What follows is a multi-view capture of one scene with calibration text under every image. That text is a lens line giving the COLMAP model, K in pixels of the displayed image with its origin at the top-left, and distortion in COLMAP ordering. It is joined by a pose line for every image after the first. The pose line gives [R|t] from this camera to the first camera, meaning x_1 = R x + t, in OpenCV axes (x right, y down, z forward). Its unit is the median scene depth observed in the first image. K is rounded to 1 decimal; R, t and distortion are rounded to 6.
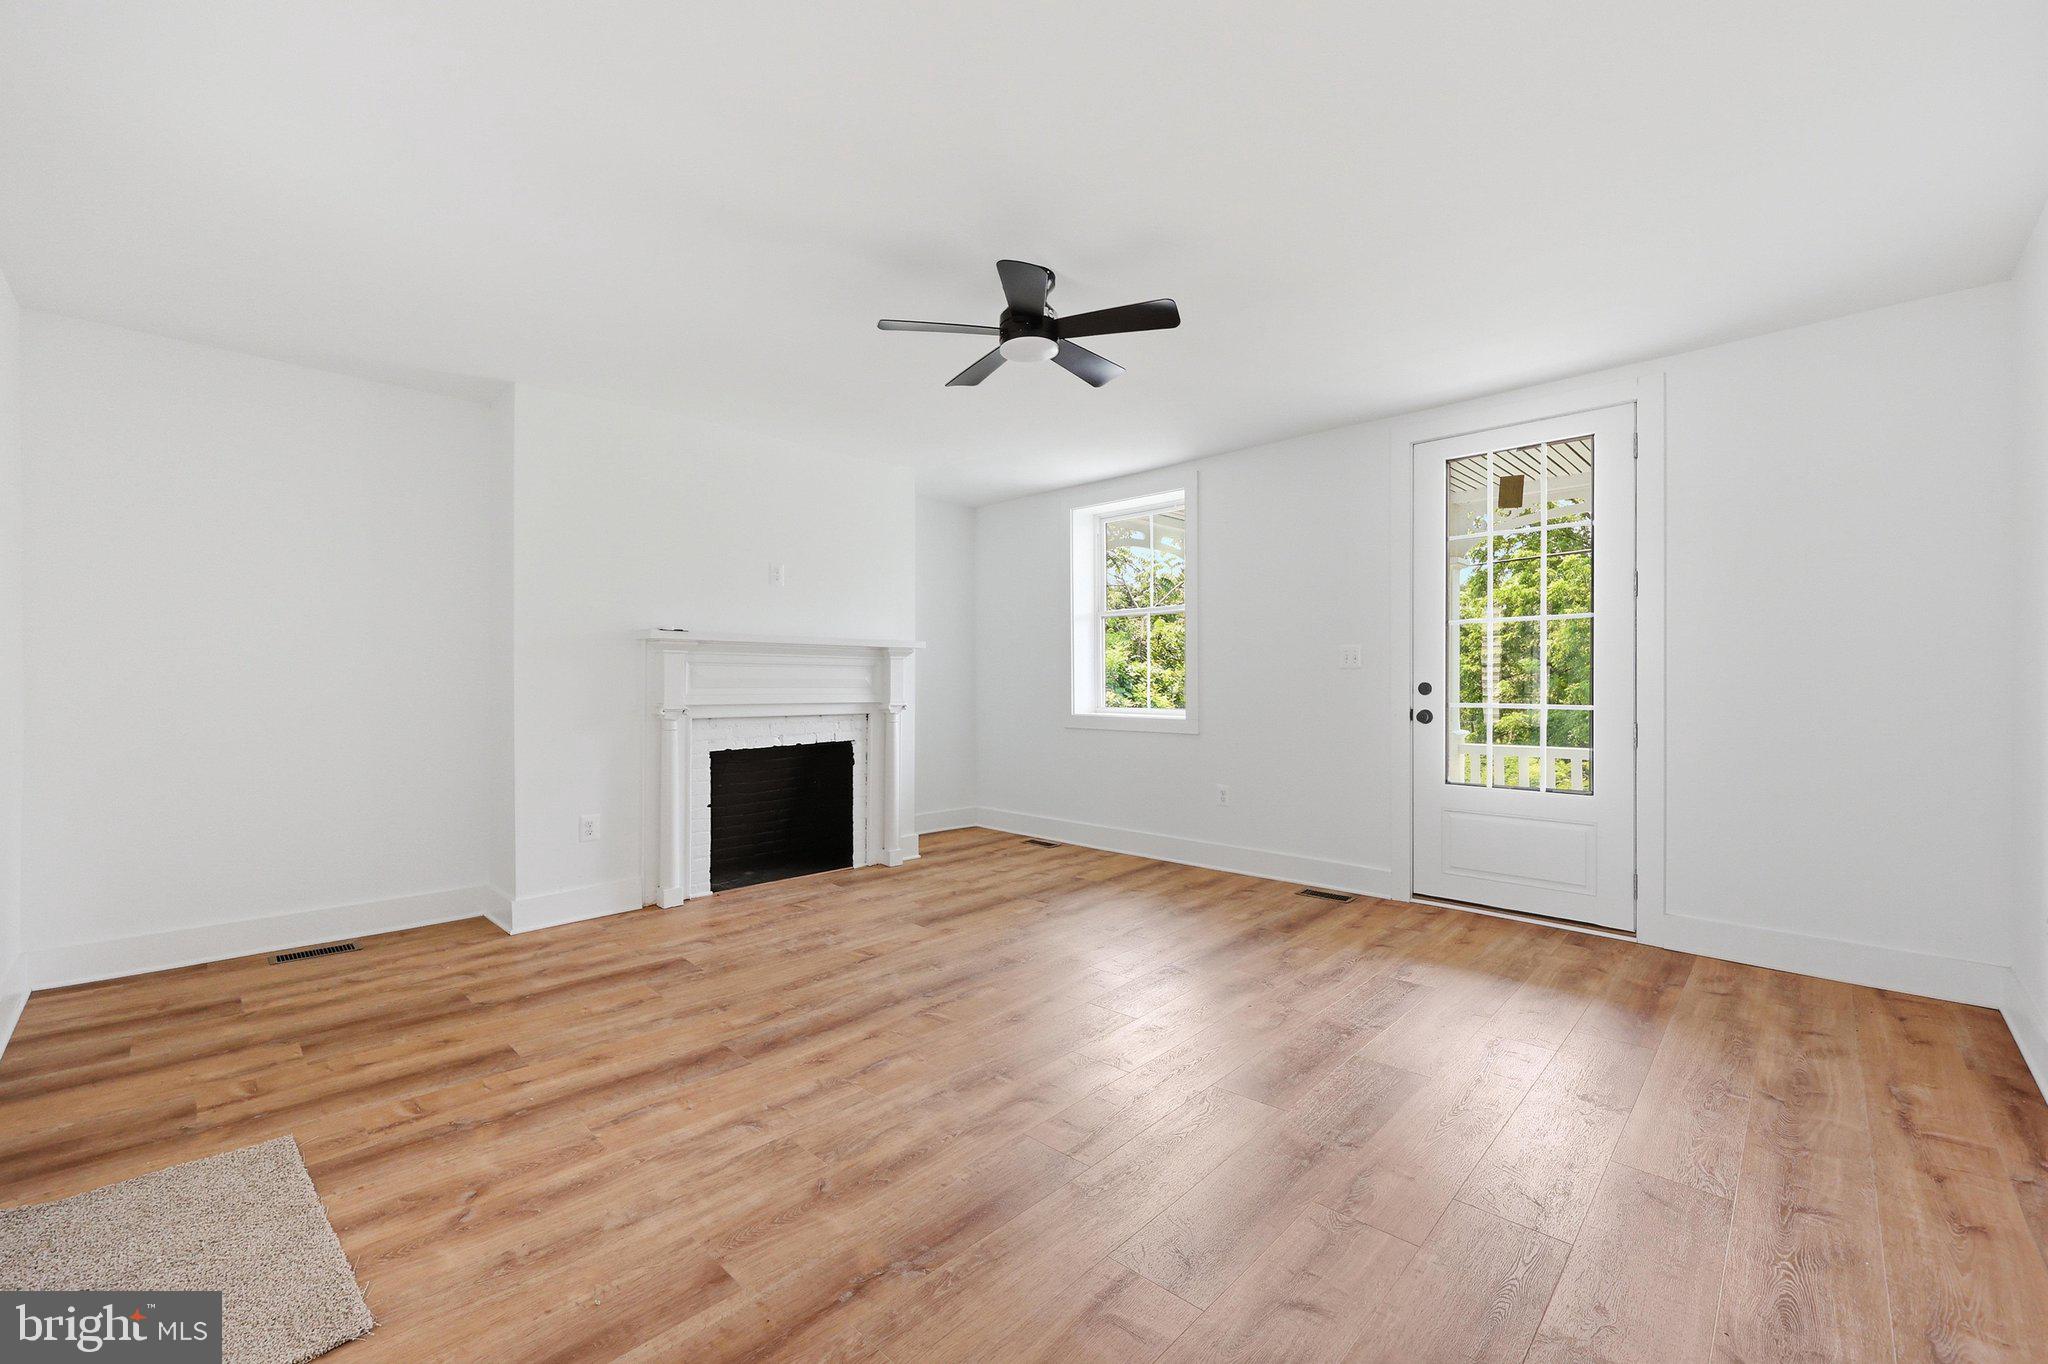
lens RADIAL K [[833.3, 0, 1028.1], [0, 833.3, 678.8], [0, 0, 1]] dist [0.001047, 0.000031]
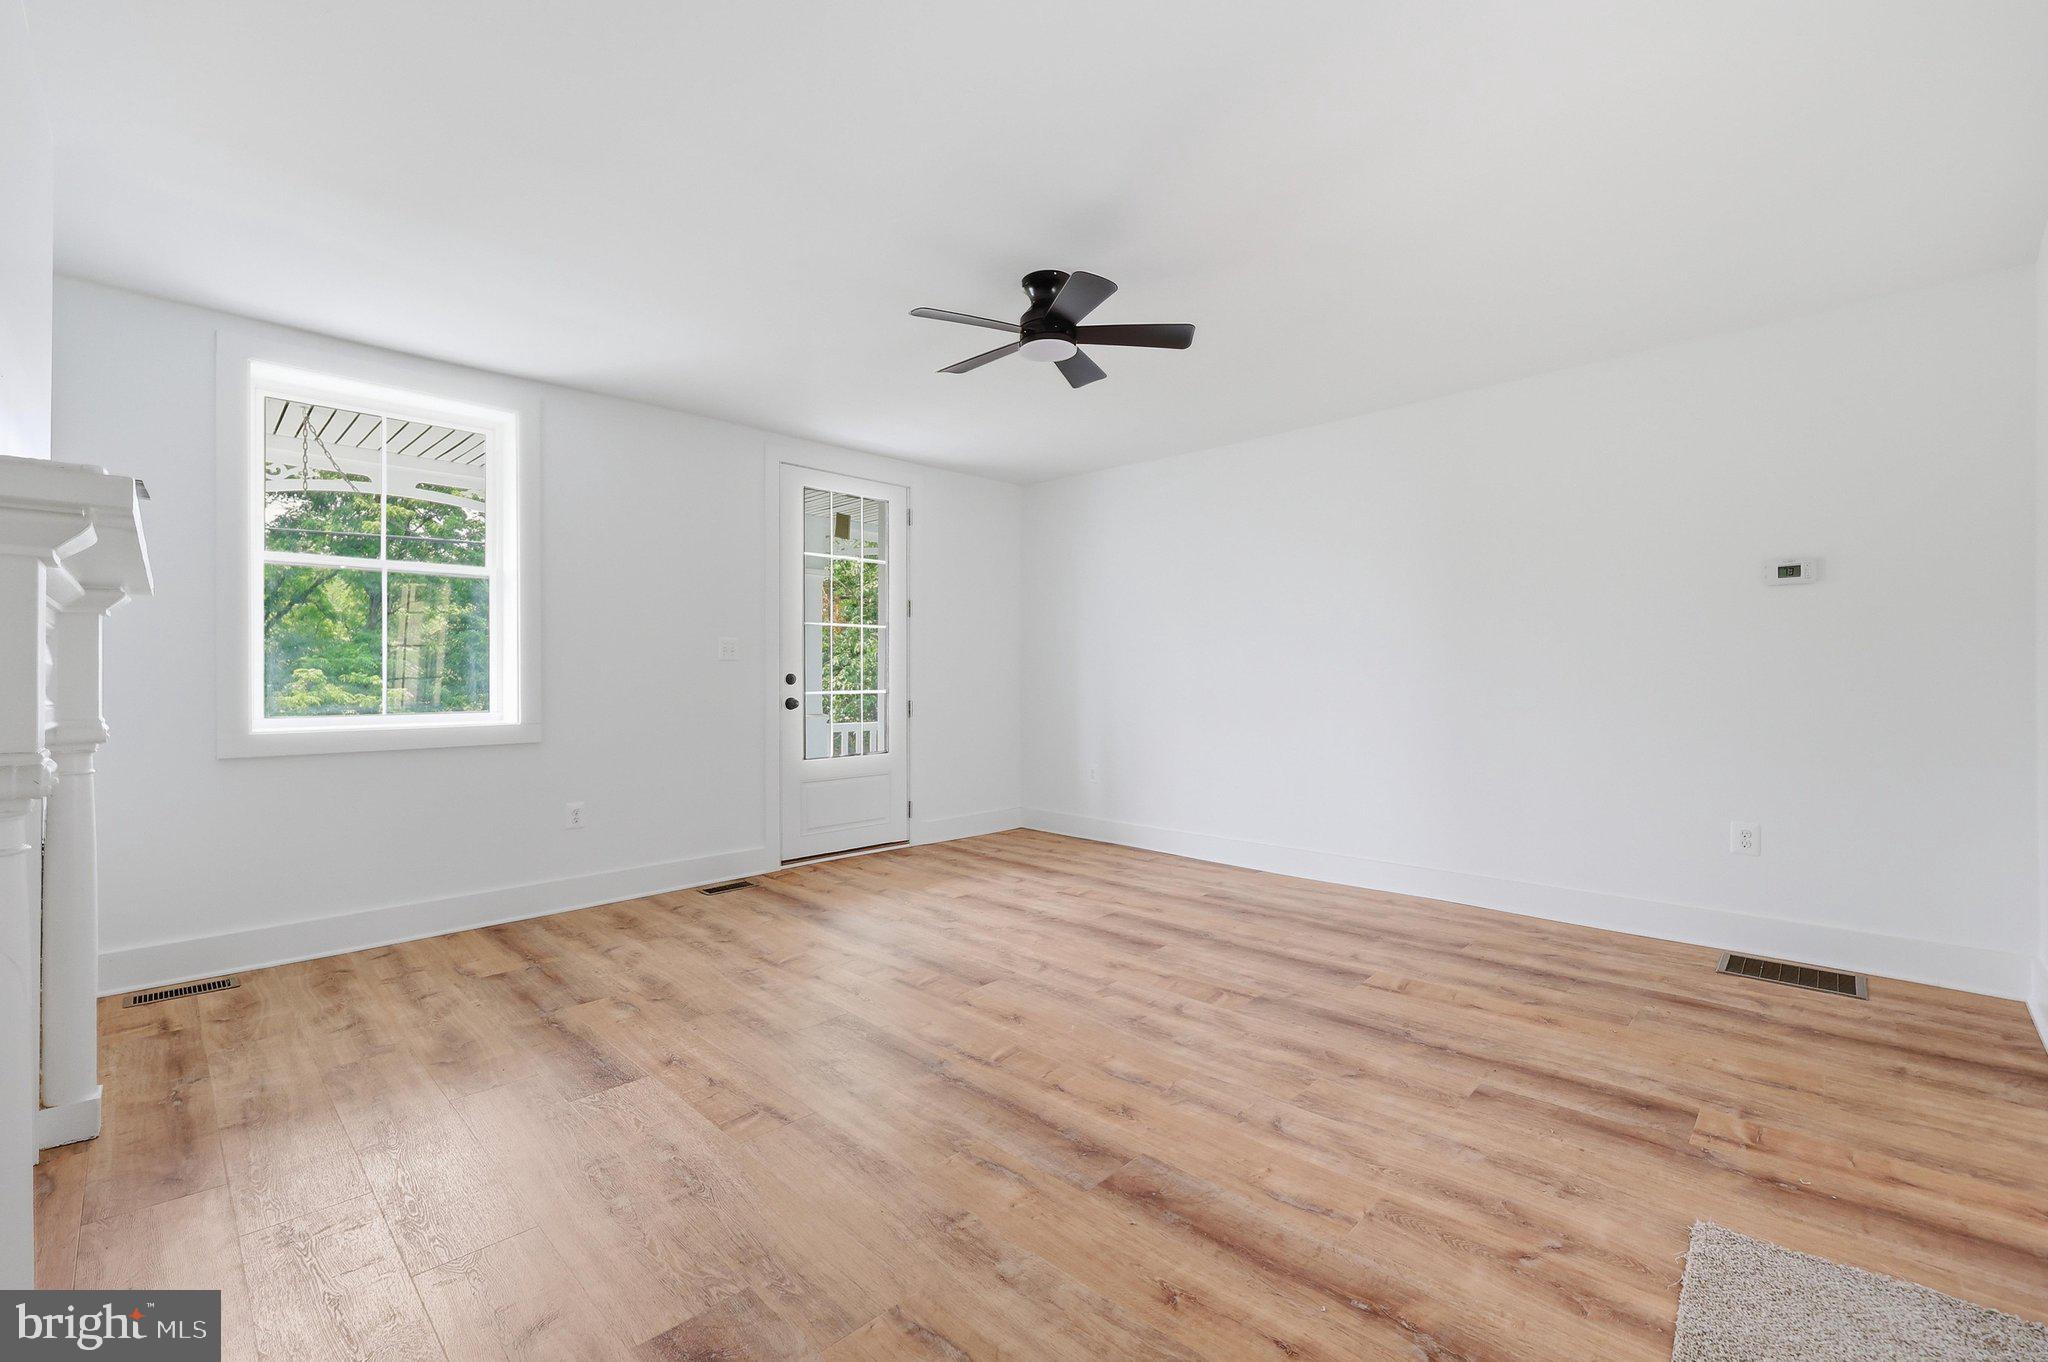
lens RADIAL K [[833.3, 0, 1028.1], [0, 833.3, 677.8], [0, 0, 1]] dist [0.001047, 0.000031]
pose [[0.012175, -0.005762, 0.999909, -0.806330], [0.000686, 0.999983, 0.005754, 0.003534], [-0.999926, 0.000616, 0.012179, 0.790035]]
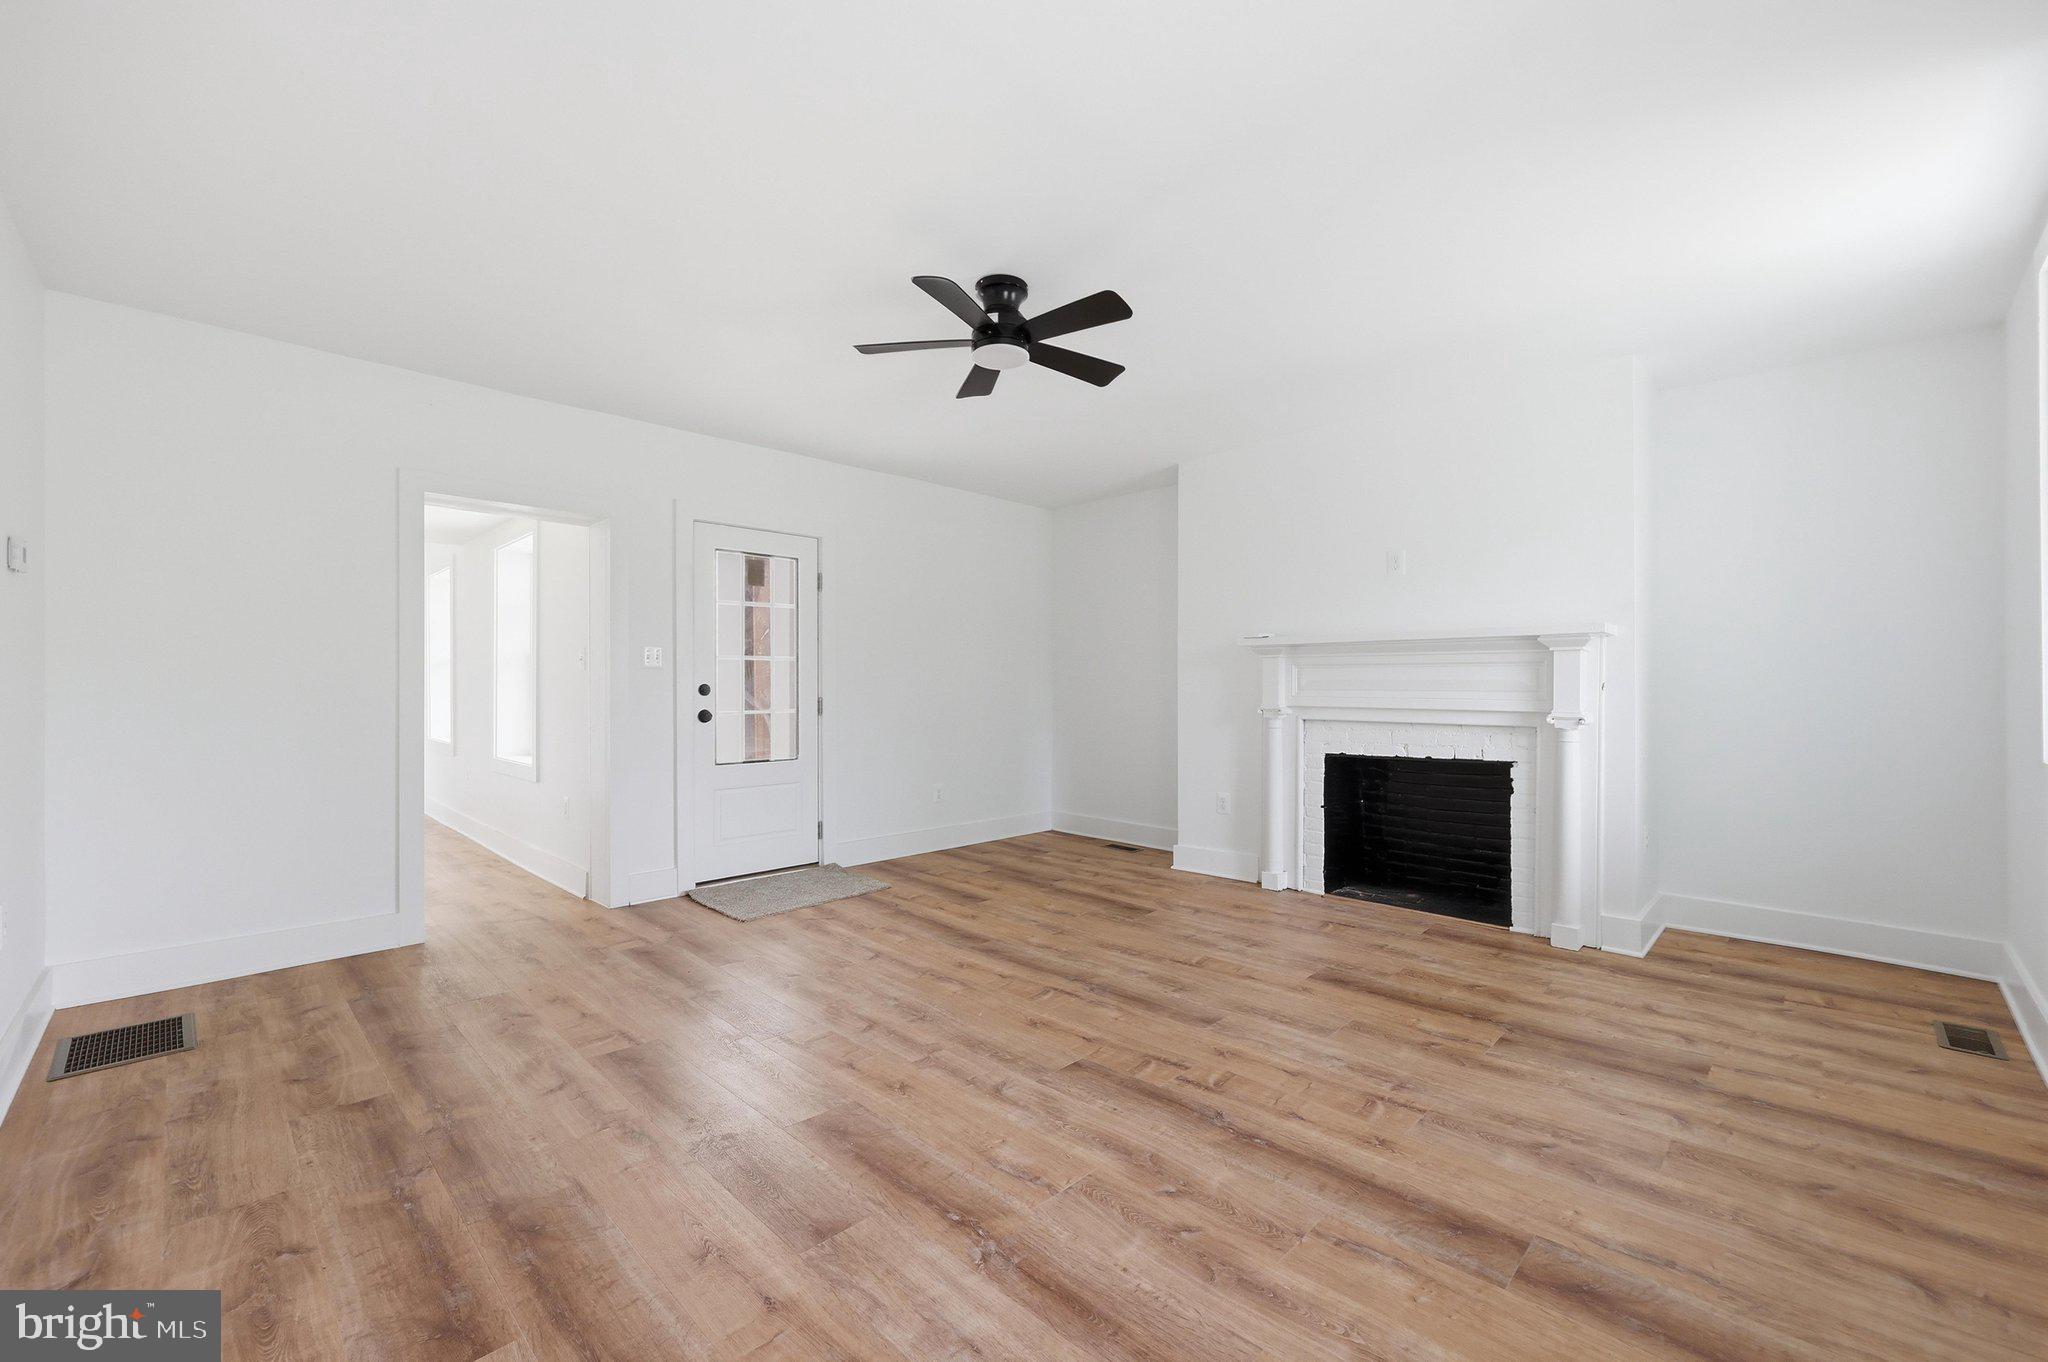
lens RADIAL K [[833.3, 0, 1028.1], [0, 833.3, 677.8], [0, 0, 1]] dist [0.001047, 0.000031]
pose [[-0.018602, -0.009478, -0.999782, 0.801210], [0.005060, 0.999941, -0.009574, 0.003647], [0.999814, -0.005237, -0.018553, 0.822637]]
